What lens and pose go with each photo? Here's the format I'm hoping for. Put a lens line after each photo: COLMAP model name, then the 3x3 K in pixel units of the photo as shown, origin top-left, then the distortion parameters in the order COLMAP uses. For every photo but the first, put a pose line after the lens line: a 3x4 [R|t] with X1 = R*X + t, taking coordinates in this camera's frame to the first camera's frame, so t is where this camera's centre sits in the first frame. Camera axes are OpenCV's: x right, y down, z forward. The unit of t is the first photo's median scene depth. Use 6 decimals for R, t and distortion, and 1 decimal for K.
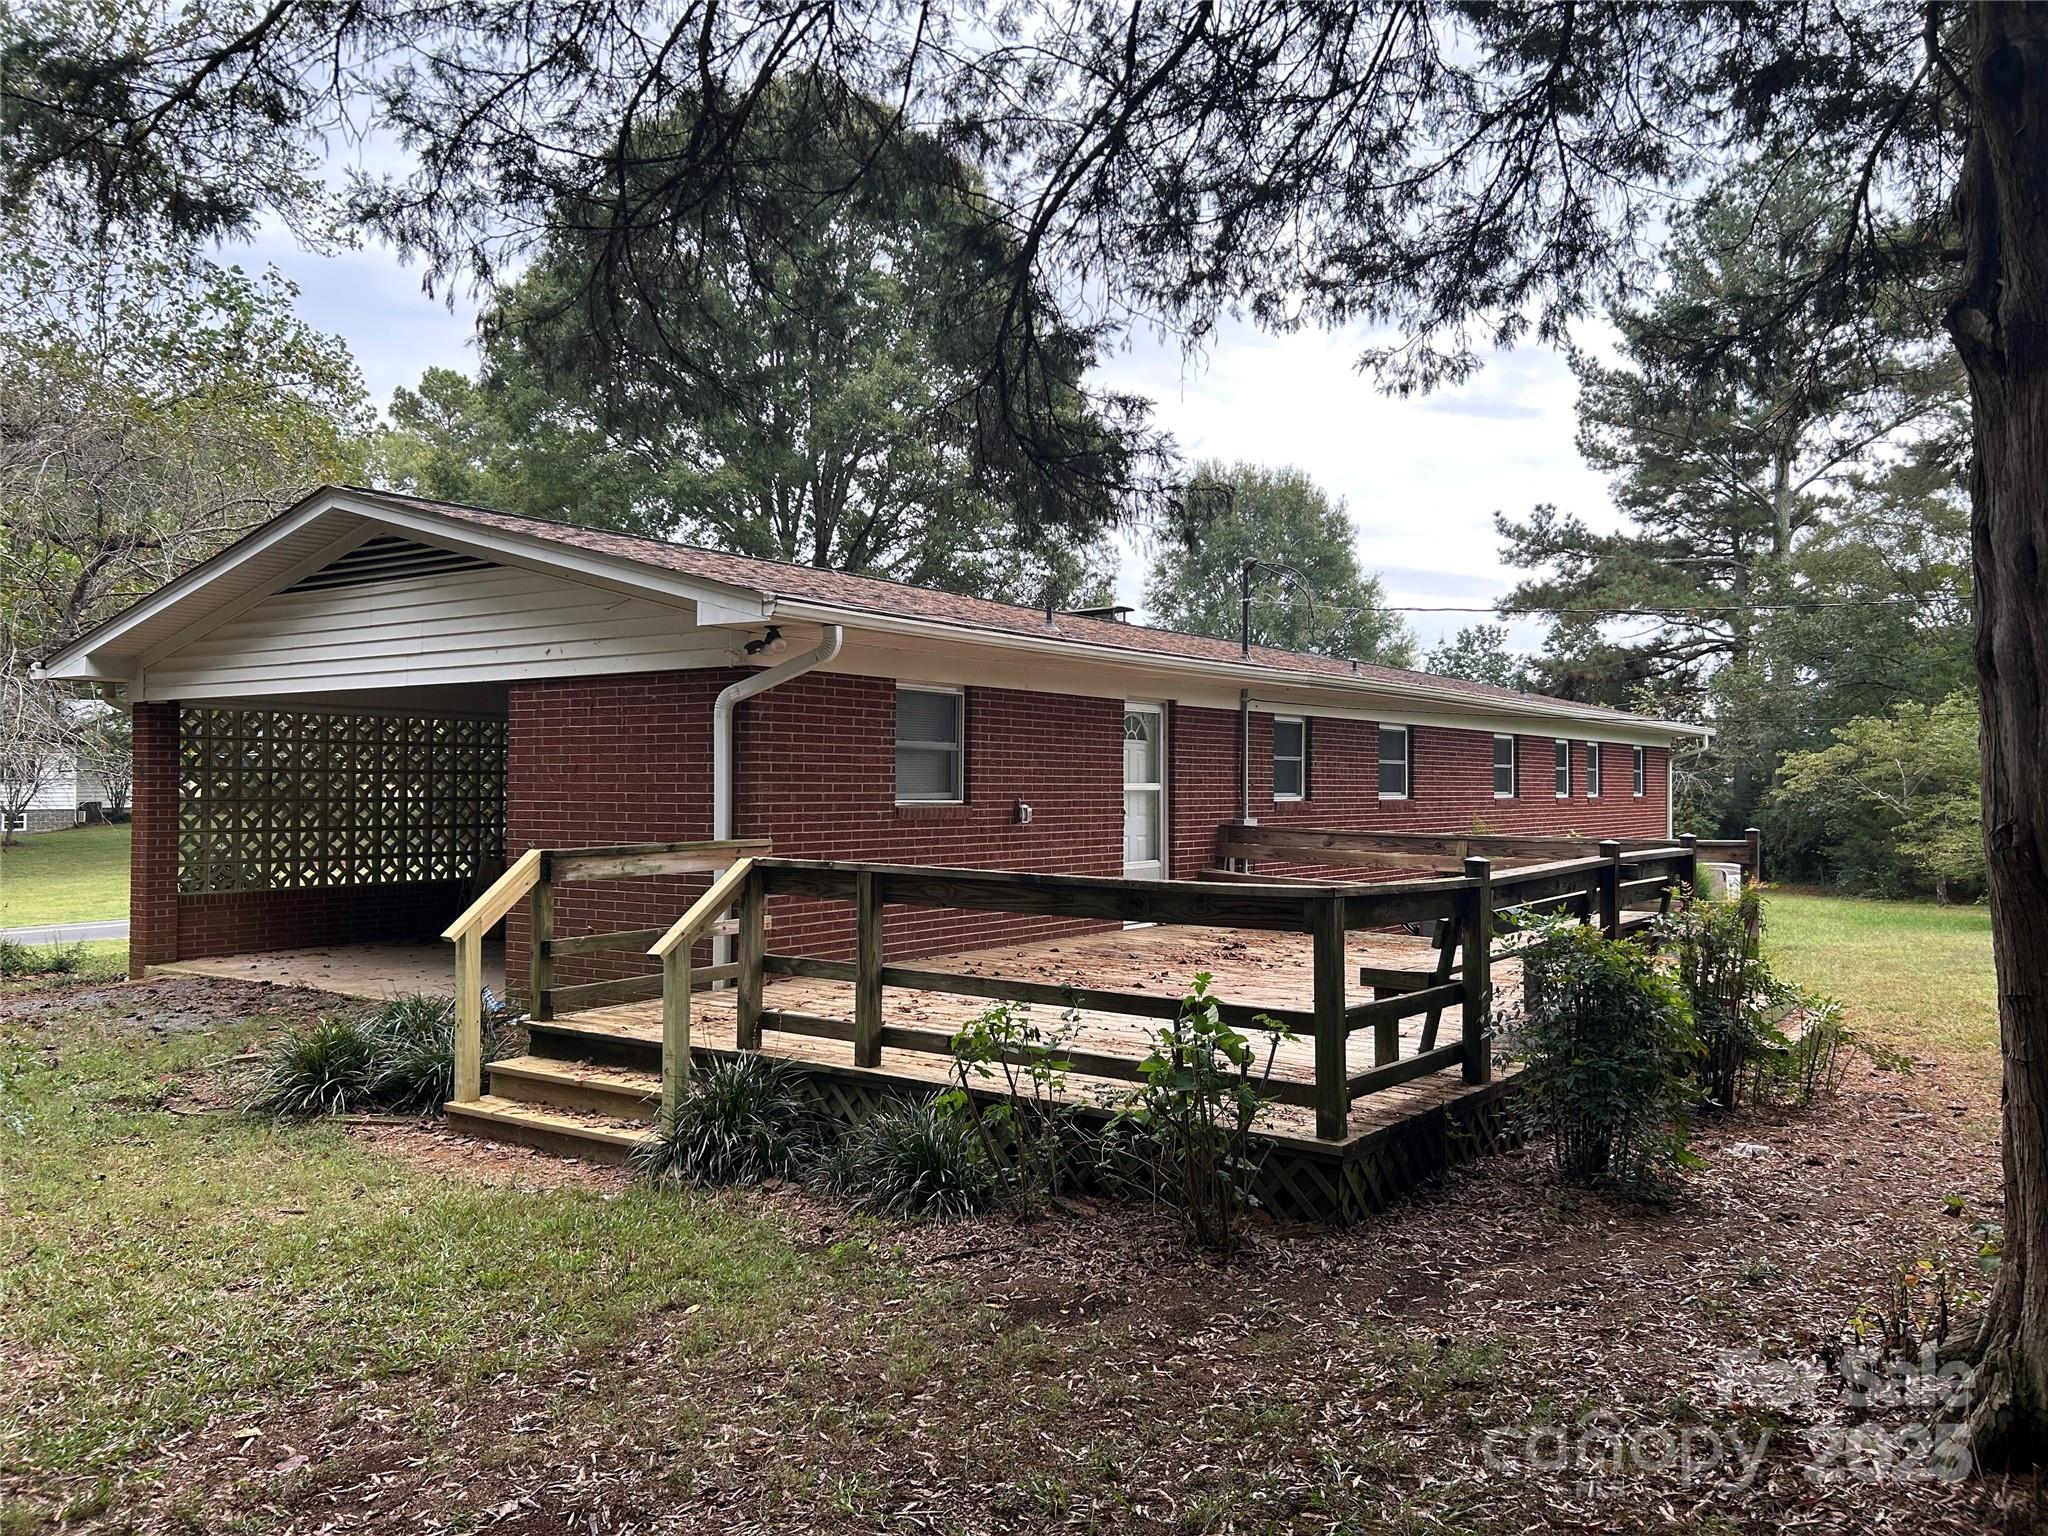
lens RADIAL K [[1539.2, 0, 1016.9], [0, 1539.2, 765.3], [0, 0, 1]] dist [0.012518, 0.008187]
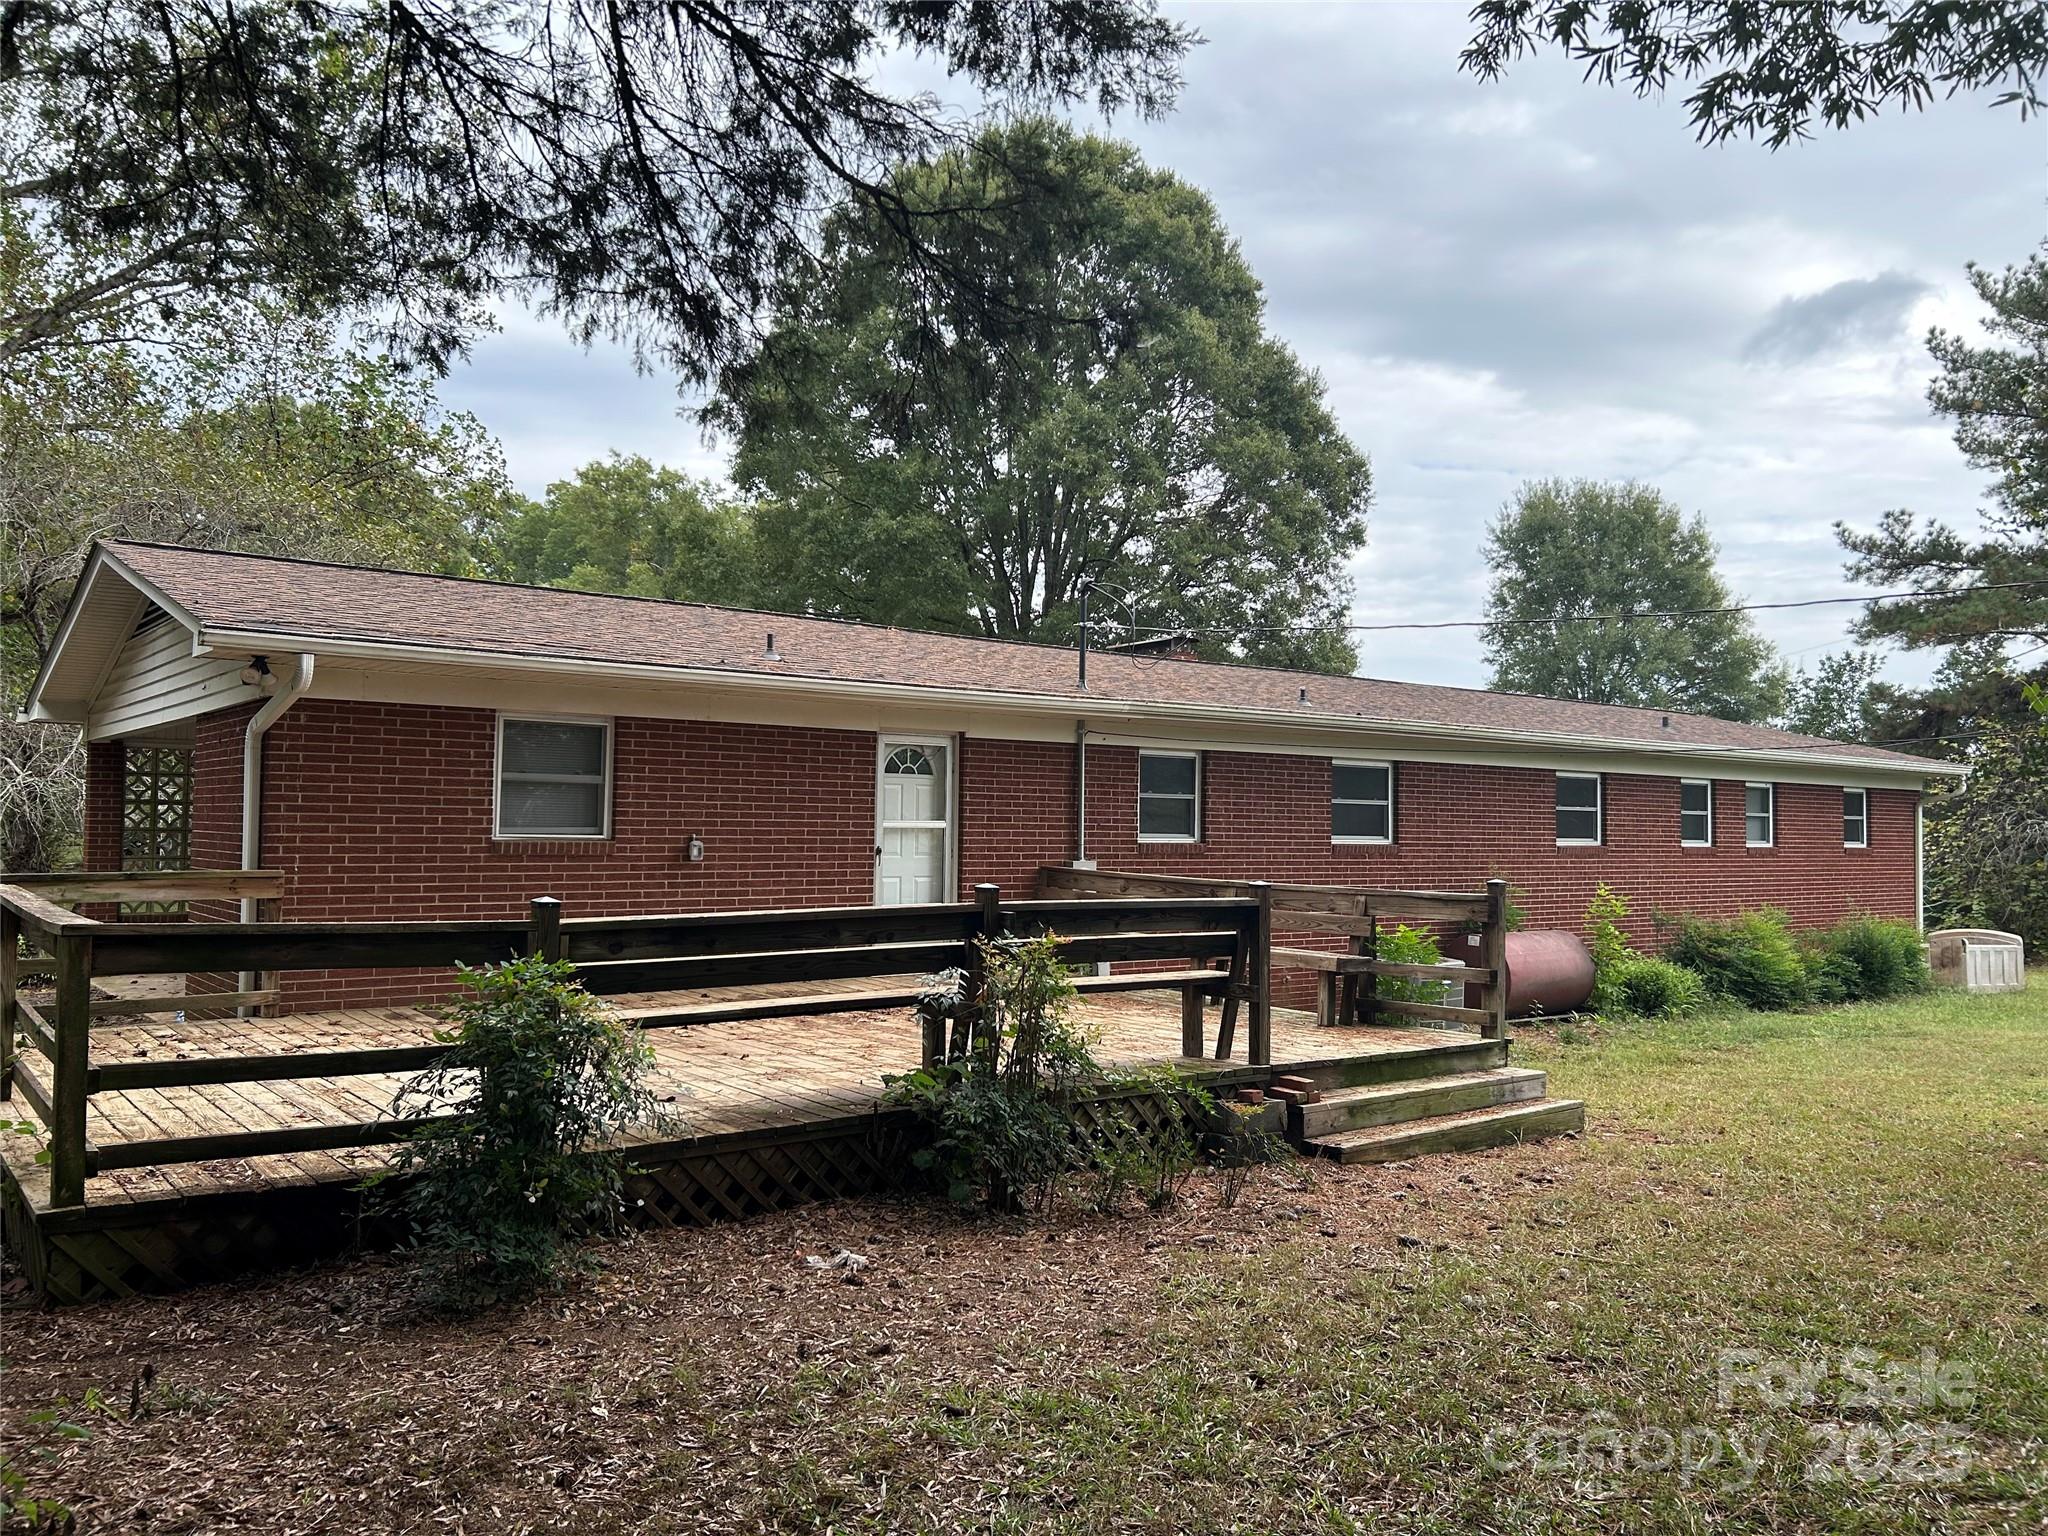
lens RADIAL K [[1539.2, 0, 1089.9], [0, 1539.2, 788.6], [0, 0, 1]] dist [0.012518, 0.008187]
pose [[0.962492, 0.004790, -0.271266, 0.142184], [-0.008113, 0.999905, -0.011130, 0.000517], [0.271187, 0.012913, 0.962440, 0.040337]]
